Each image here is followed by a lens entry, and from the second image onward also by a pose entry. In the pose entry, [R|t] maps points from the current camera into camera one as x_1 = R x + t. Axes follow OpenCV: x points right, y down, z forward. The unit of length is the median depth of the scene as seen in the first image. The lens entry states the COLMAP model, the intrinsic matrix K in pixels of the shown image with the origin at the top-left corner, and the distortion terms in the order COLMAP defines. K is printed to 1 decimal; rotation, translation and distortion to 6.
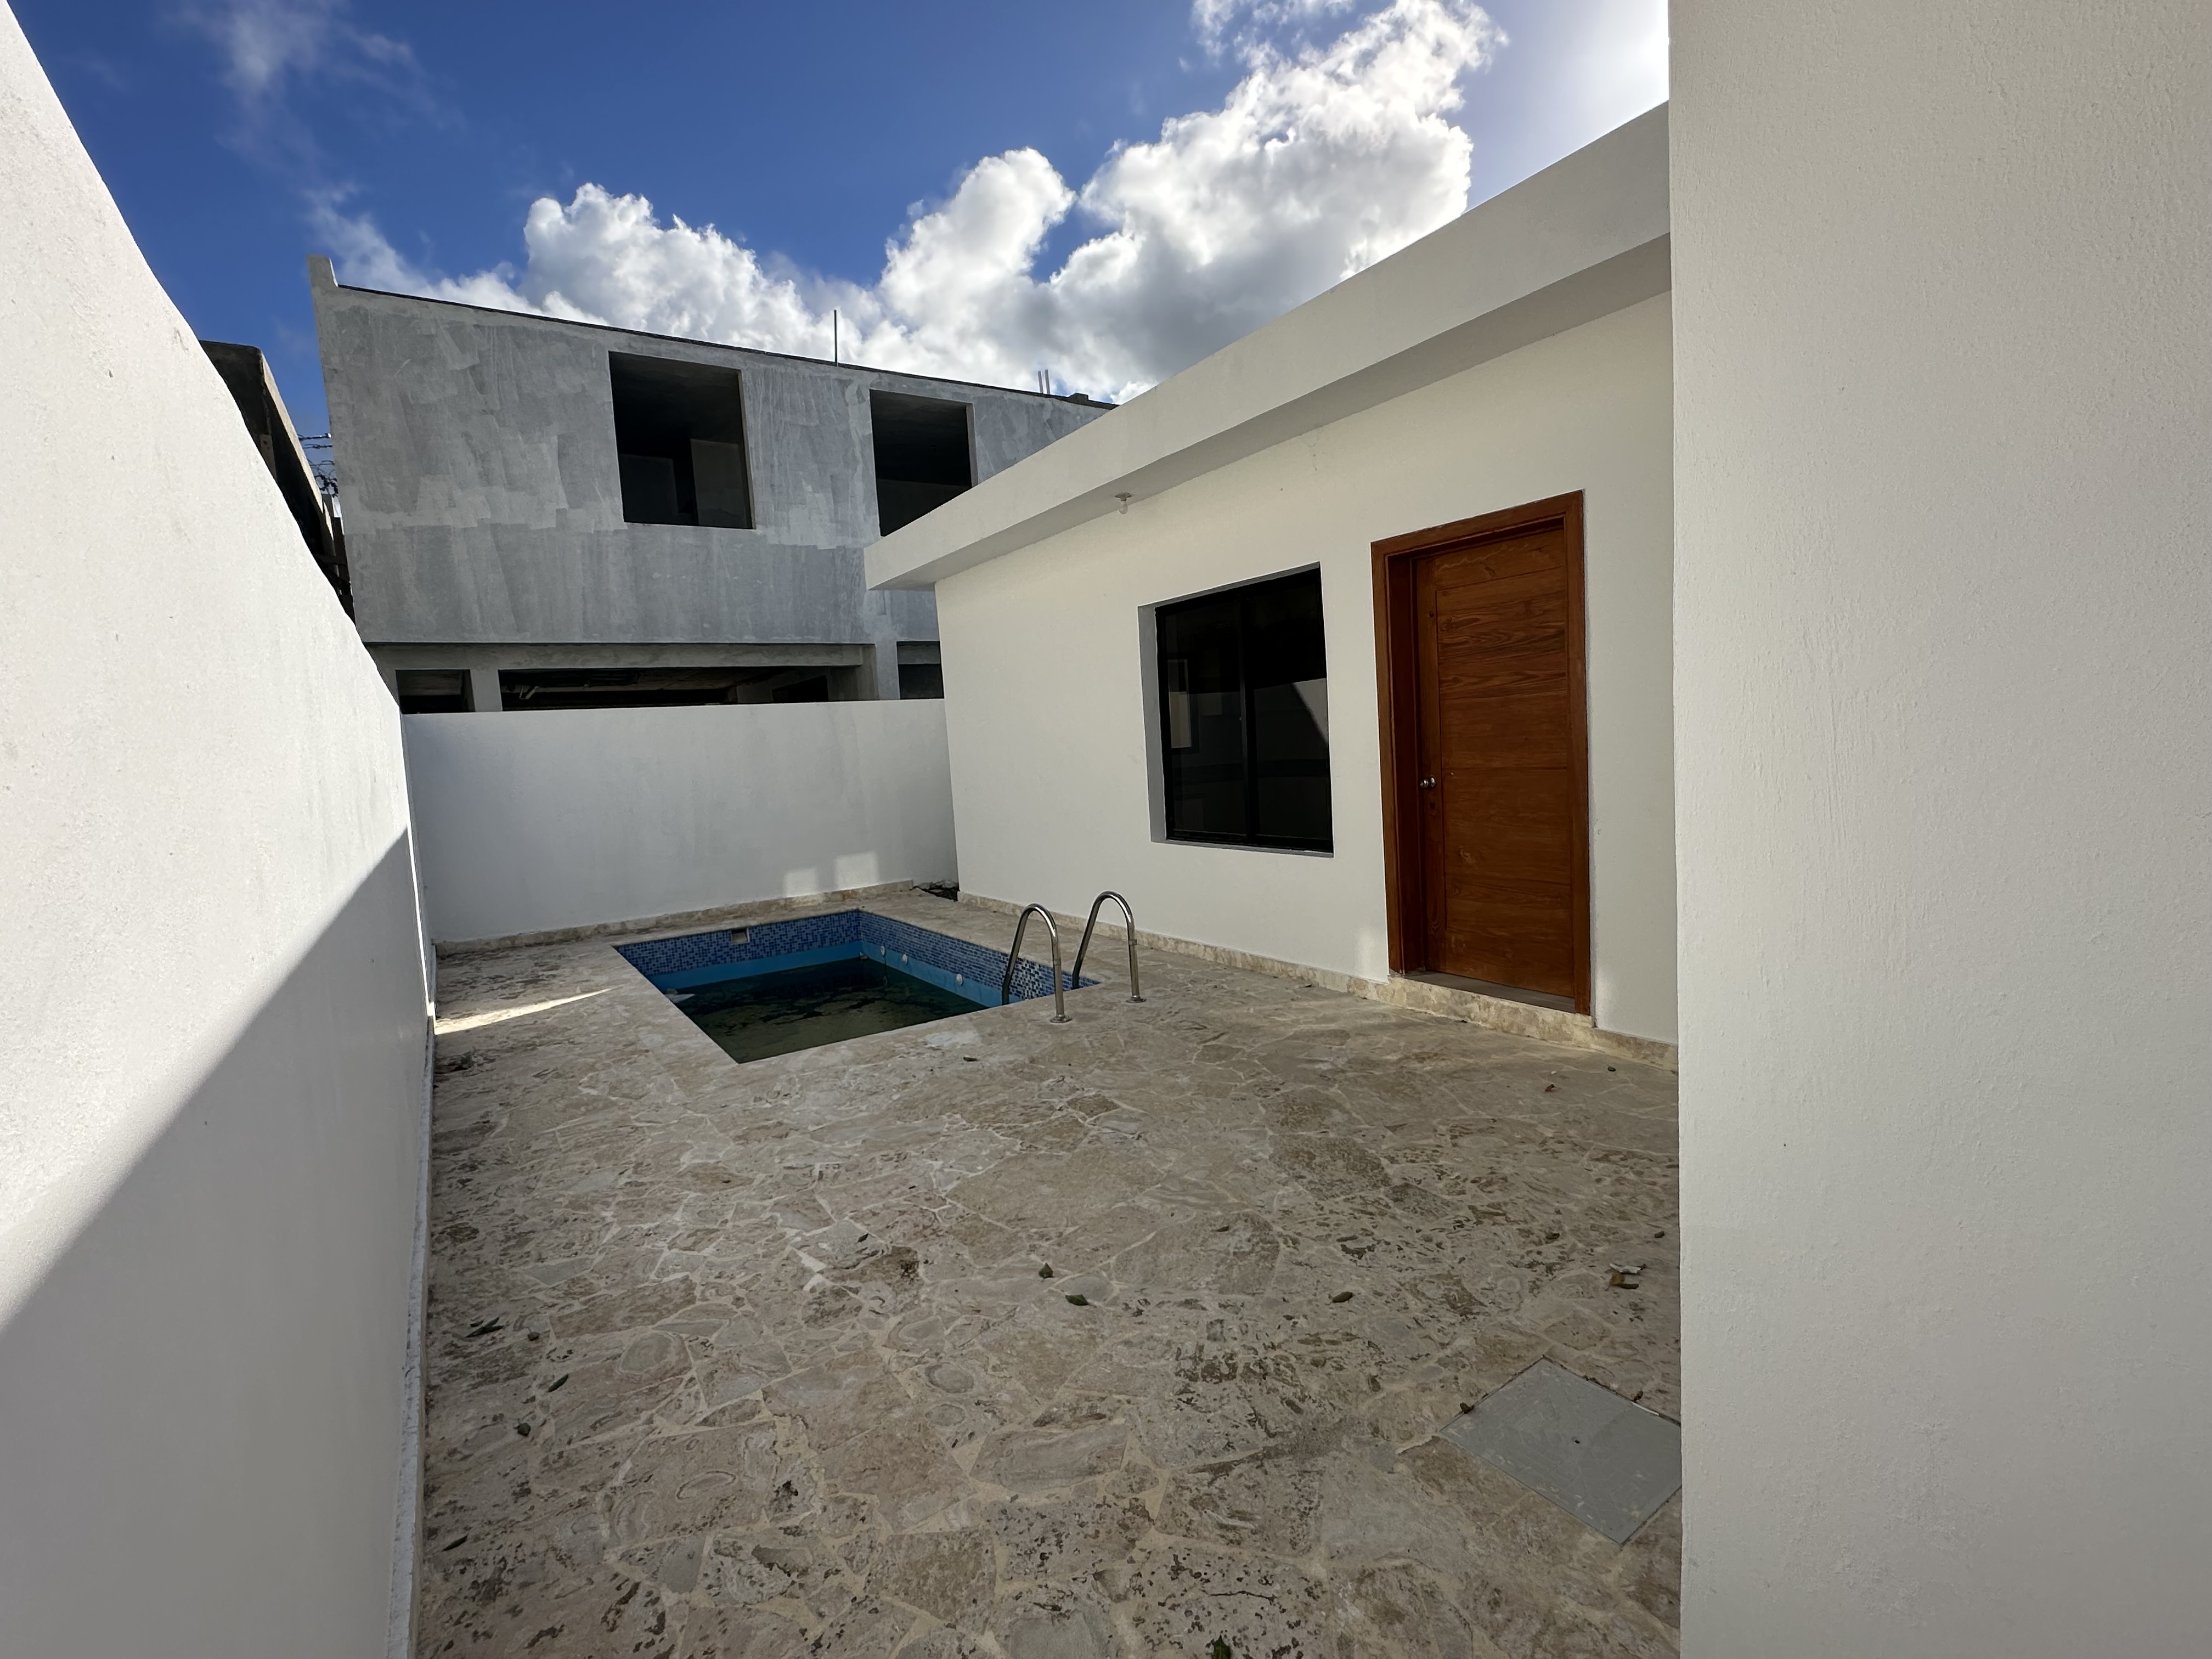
lens RADIAL K [[983.8, 0, 1099.2], [0, 983.8, 837.0], [0, 0, 1]] dist [0.005901, 0.000136]
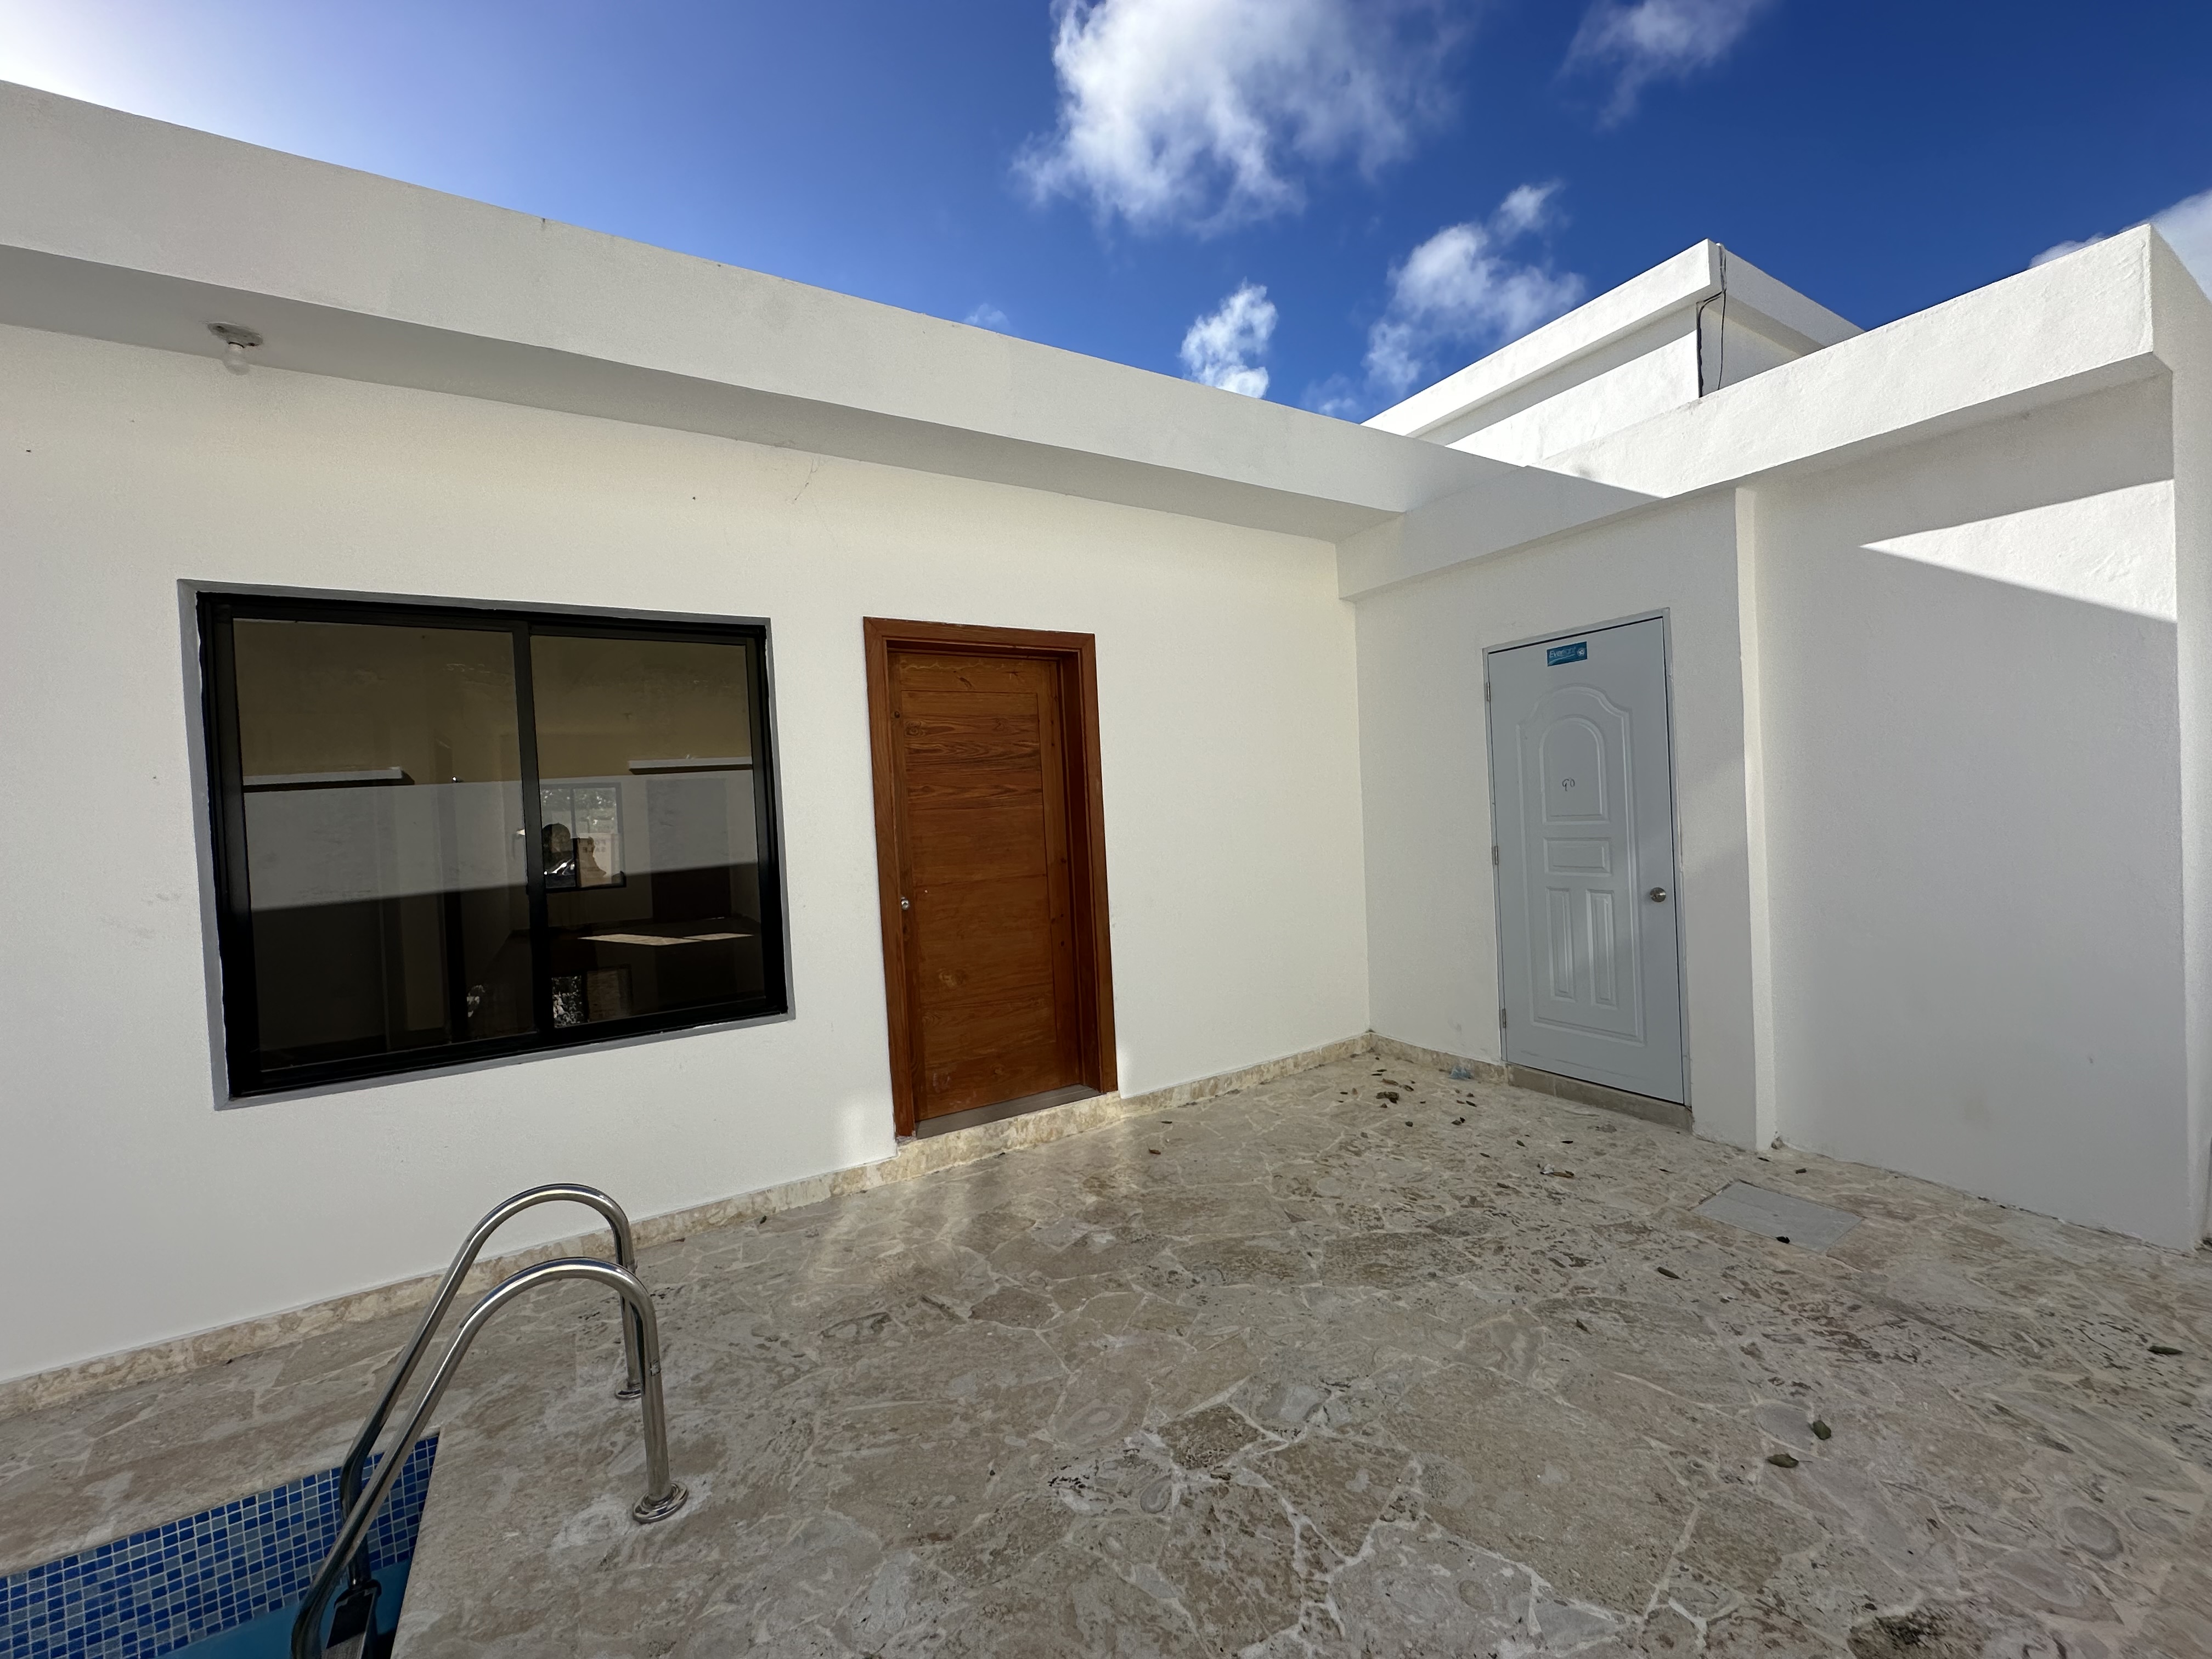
lens RADIAL K [[885.4, 0, 1100.0], [0, 885.4, 822.3], [0, 0, 1]] dist [0.002497, -0.000125]
pose [[0.039550, 0.051237, 0.997903, -0.536539], [0.144937, 0.987829, -0.056464, -0.068041], [-0.988650, 0.146866, 0.031642, 0.954485]]
